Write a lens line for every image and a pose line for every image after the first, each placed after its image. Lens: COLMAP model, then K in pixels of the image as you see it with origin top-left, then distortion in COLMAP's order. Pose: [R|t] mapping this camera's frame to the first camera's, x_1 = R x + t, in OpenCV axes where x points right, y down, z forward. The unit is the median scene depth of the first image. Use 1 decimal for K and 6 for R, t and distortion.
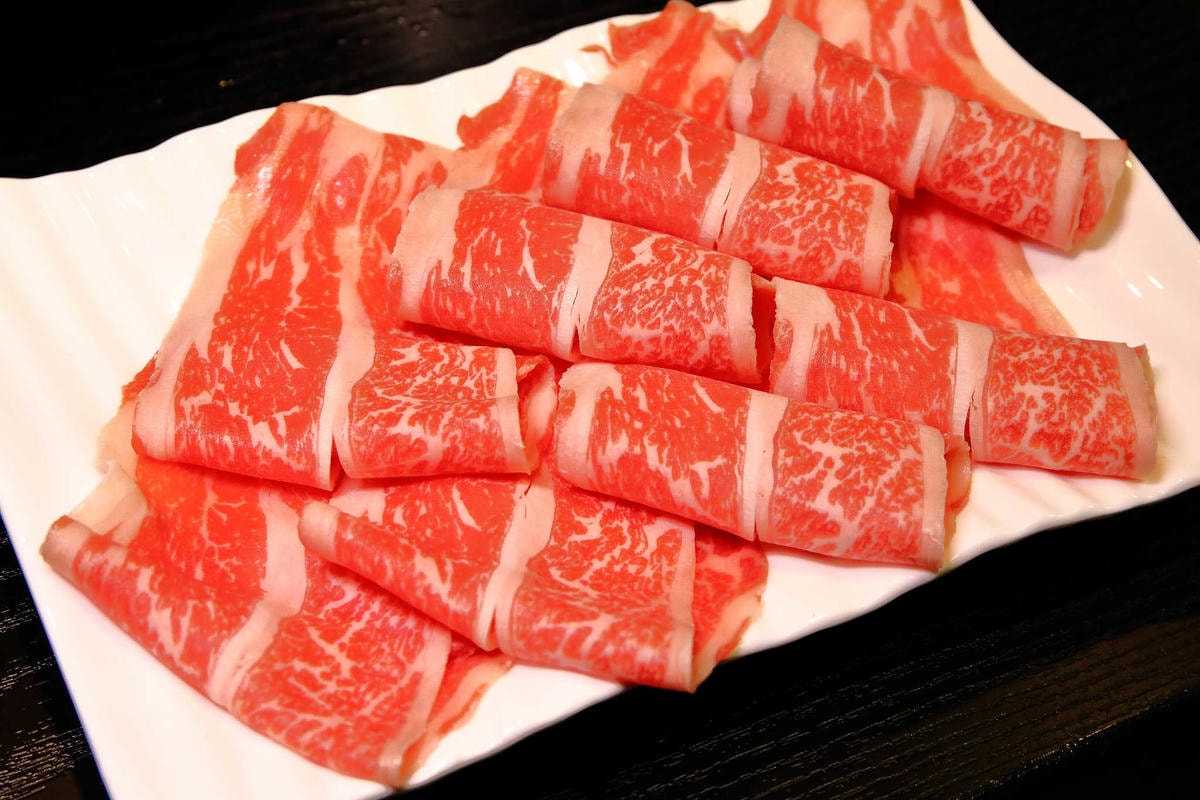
lens RADIAL K [[2120.1, 0, 600.0], [0, 2120.1, 400.0], [0, 0, 1]] dist [0.020052, 0.014787]
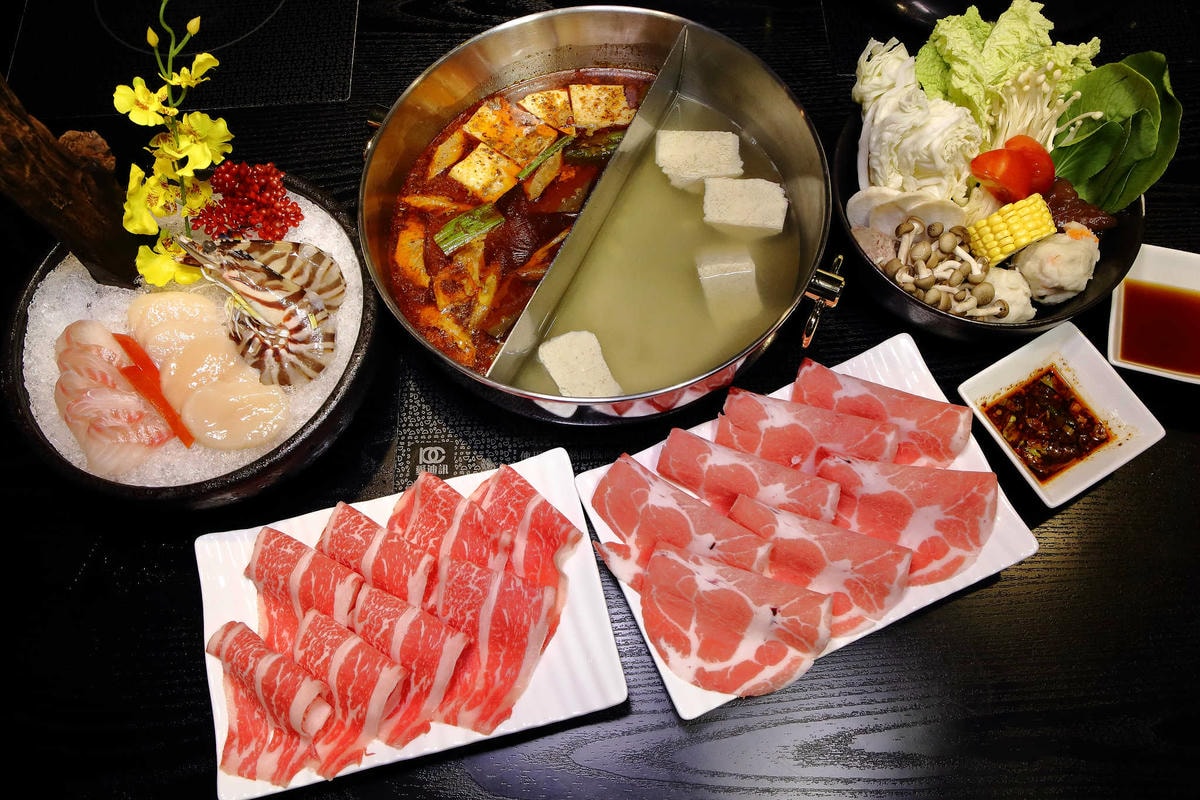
lens RADIAL K [[1045.2, 0, 600.0], [0, 1045.2, 400.0], [0, 0, 1]] dist [-0.009476, -0.002874]
pose [[-0.978270, -0.184200, 0.095176, -0.361209], [0.164493, -0.410084, 0.897091, -1.222415], [-0.126215, 0.893253, 0.431472, 0.031846]]
